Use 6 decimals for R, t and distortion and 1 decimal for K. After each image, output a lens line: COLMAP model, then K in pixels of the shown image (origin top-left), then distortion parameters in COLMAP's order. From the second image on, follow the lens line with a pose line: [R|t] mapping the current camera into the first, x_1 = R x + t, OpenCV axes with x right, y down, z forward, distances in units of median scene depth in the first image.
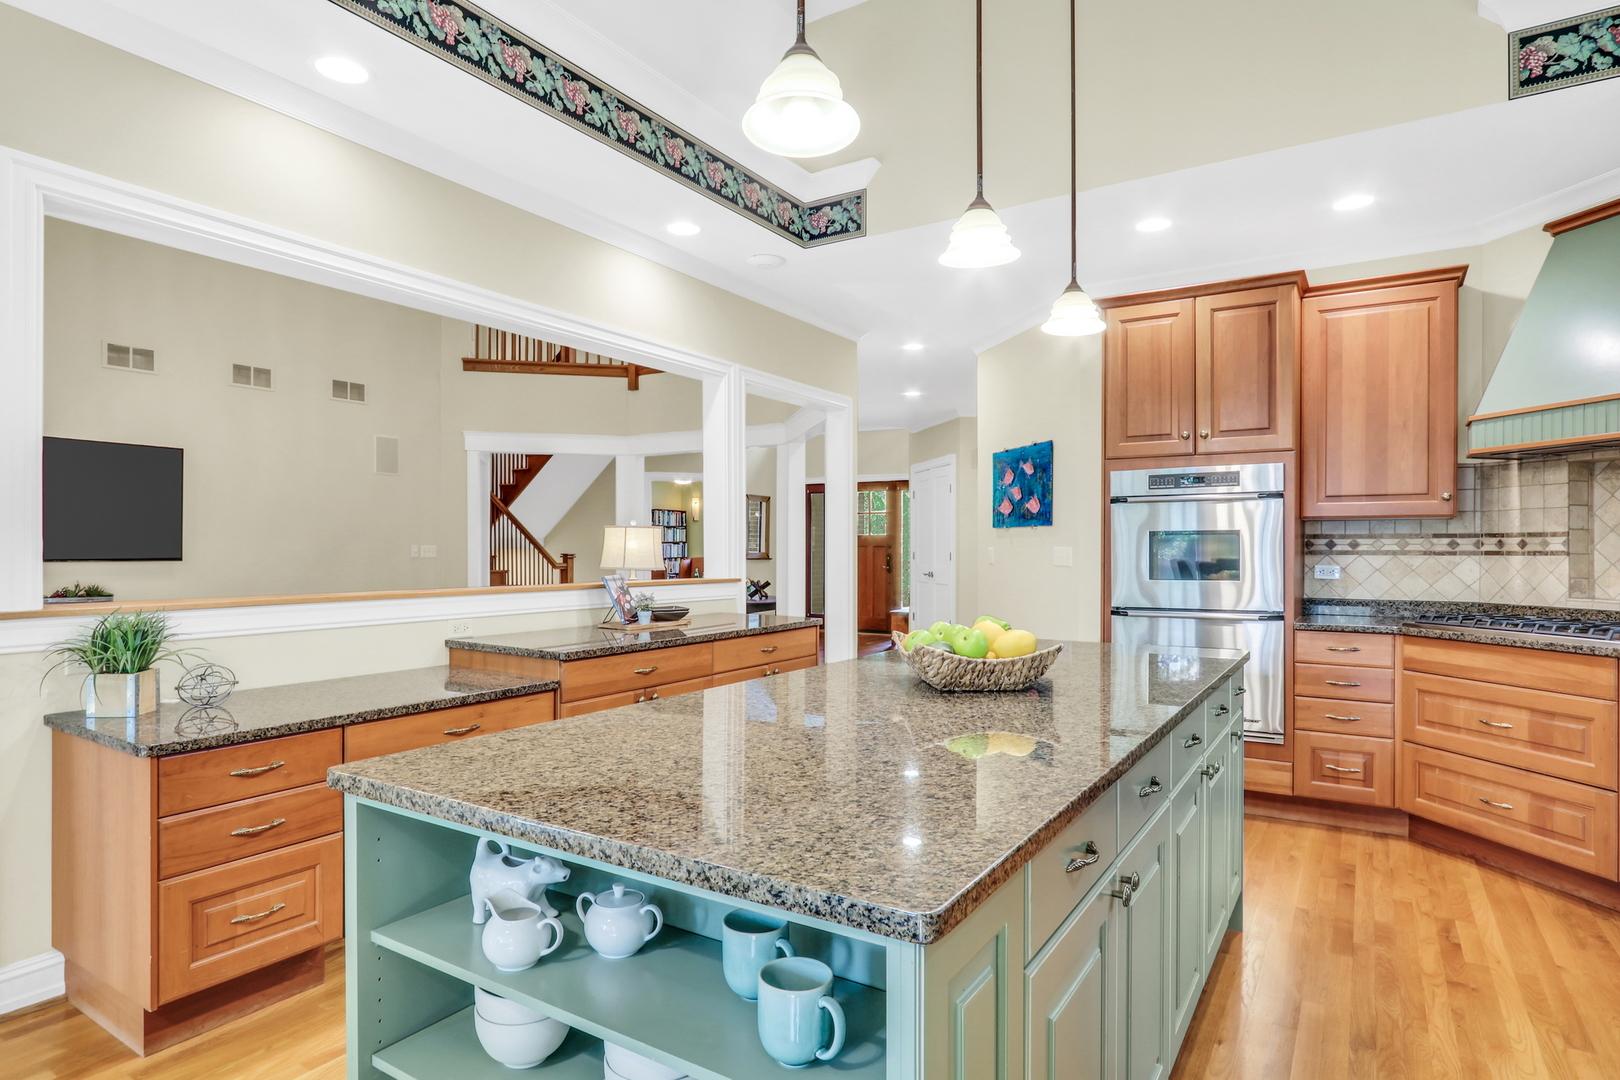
lens RADIAL K [[879.6, 0, 811.2], [0, 879.6, 542.6], [0, 0, 1]] dist [-0.002855, -0.000352]
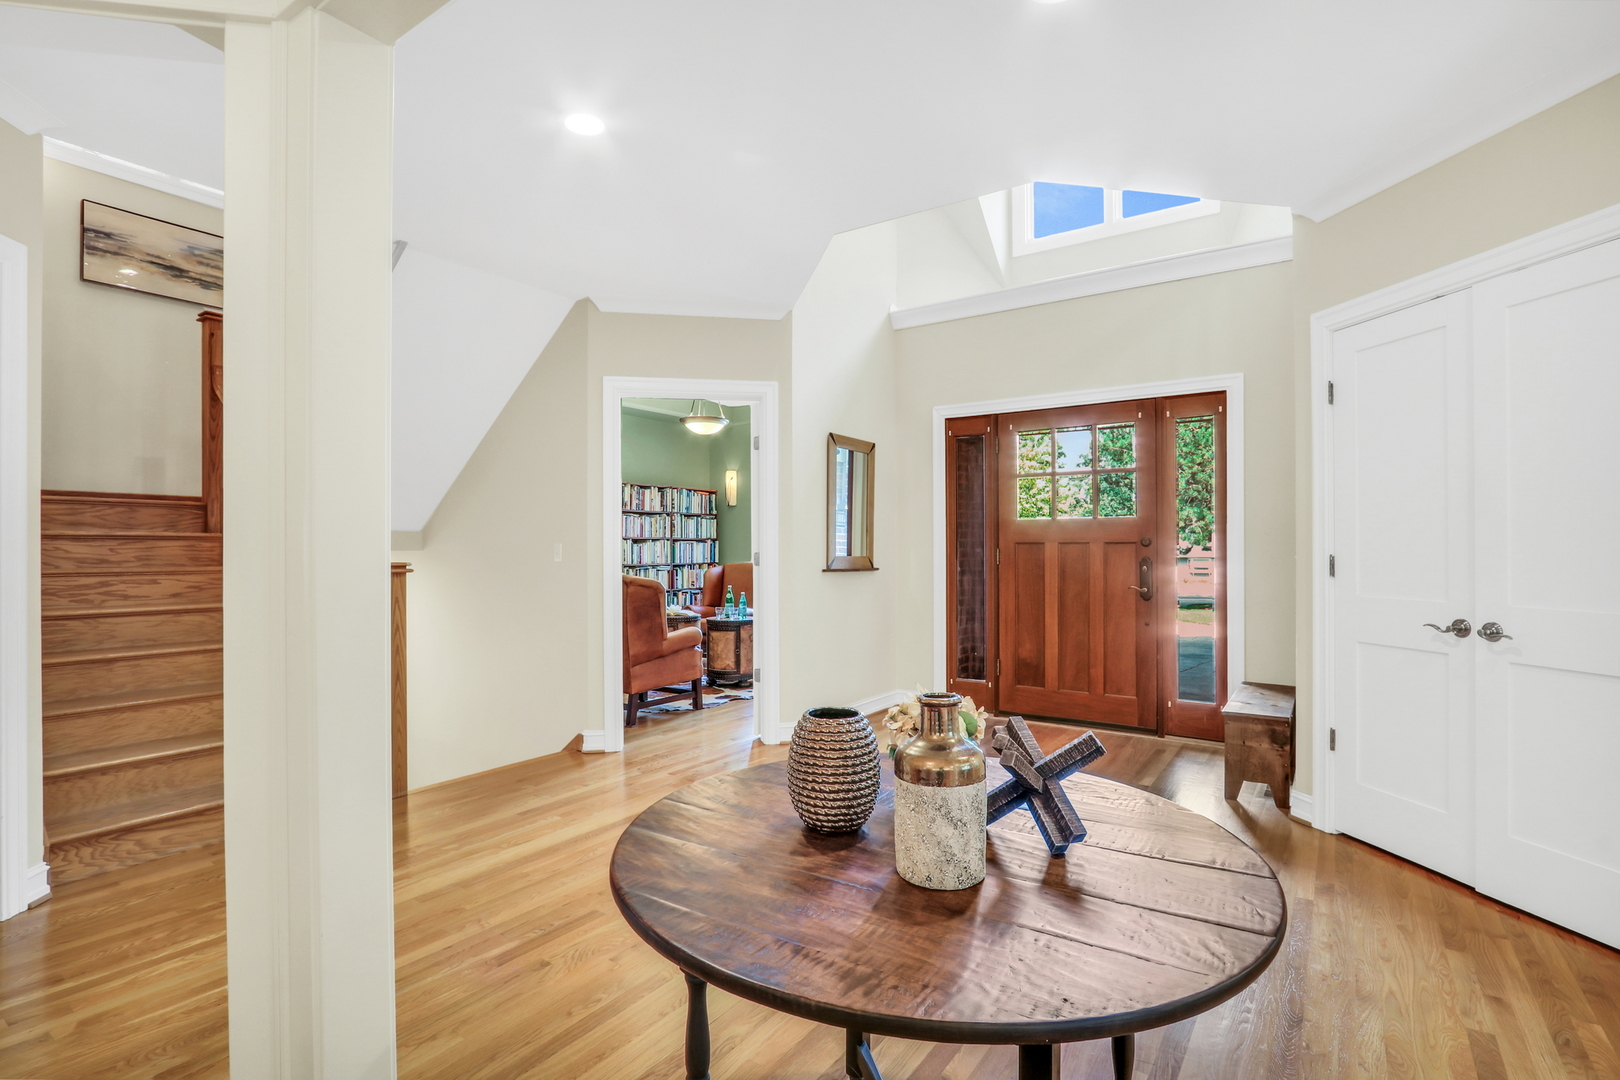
lens RADIAL K [[778.4, 0, 810.6], [0, 778.4, 545.2], [0, 0, 1]] dist [0.001518, 0.000174]
pose [[0.998754, 0.011779, -0.048502, -0.046717], [-0.012175, 0.999895, -0.007883, 0.007302], [0.048404, 0.008464, 0.998792, 0.441951]]
